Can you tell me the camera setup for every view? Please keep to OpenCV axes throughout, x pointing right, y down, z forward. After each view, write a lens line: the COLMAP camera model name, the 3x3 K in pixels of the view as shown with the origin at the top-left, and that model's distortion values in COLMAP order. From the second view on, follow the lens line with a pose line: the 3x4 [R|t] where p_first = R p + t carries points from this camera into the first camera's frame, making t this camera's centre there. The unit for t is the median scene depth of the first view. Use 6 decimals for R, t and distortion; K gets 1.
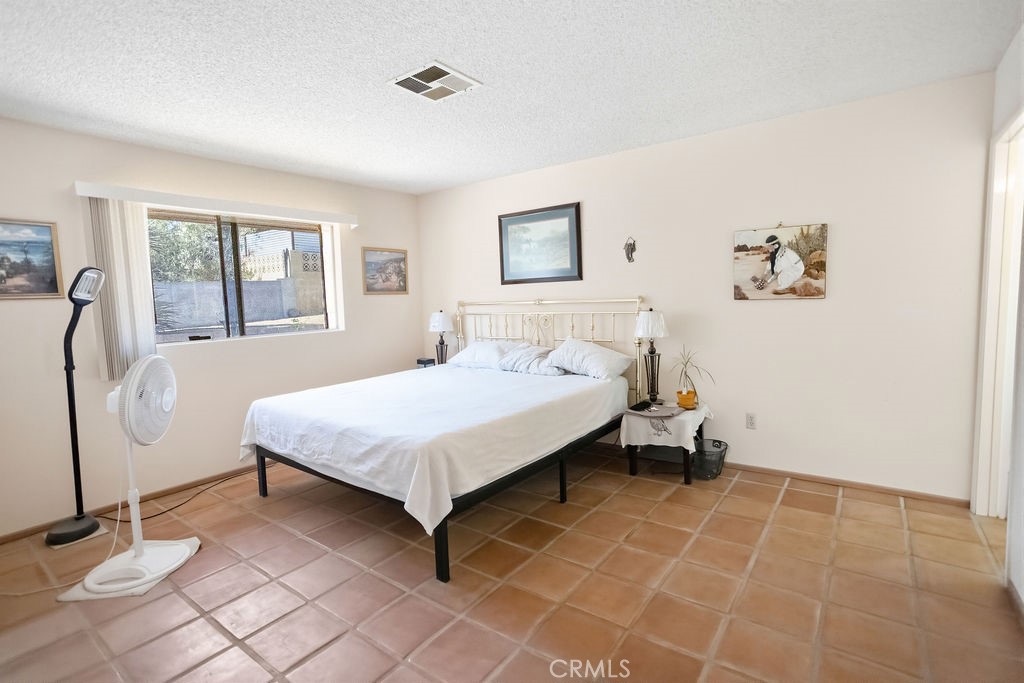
lens RADIAL K [[494.9, 0, 512.0], [0, 494.9, 341.5], [0, 0, 1]] dist [-0.000707, -0.000272]
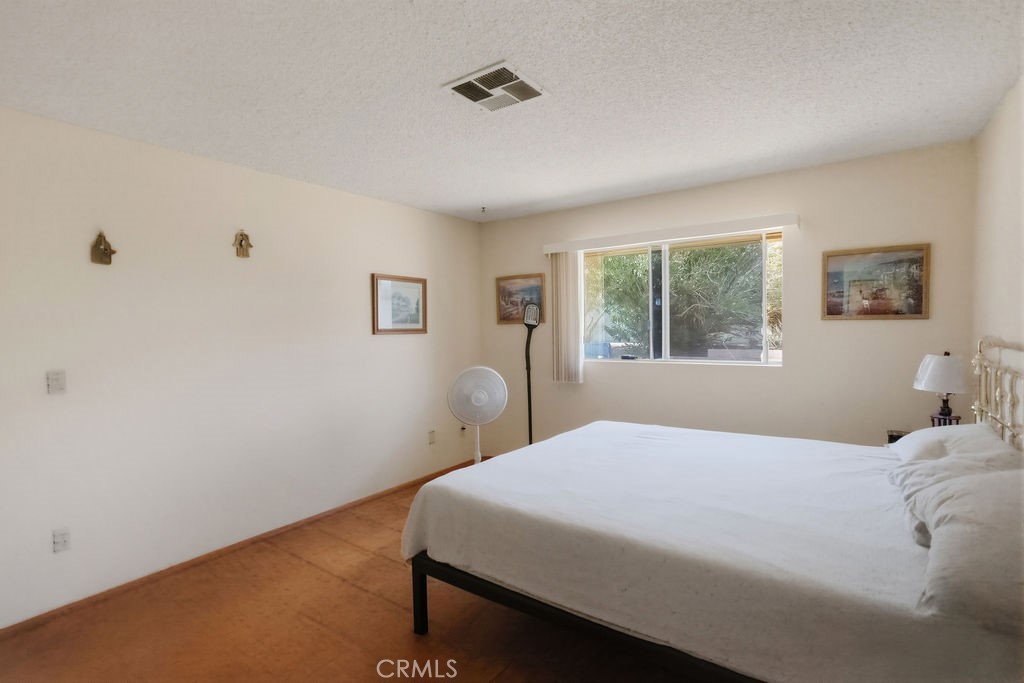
lens RADIAL K [[494.9, 0, 512.0], [0, 494.9, 341.5], [0, 0, 1]] dist [-0.000707, -0.000272]
pose [[0.025803, 0.070466, -0.997180, 0.566769], [-0.072980, 0.994984, 0.068422, -0.118022], [0.997000, 0.071008, 0.030817, 0.803983]]
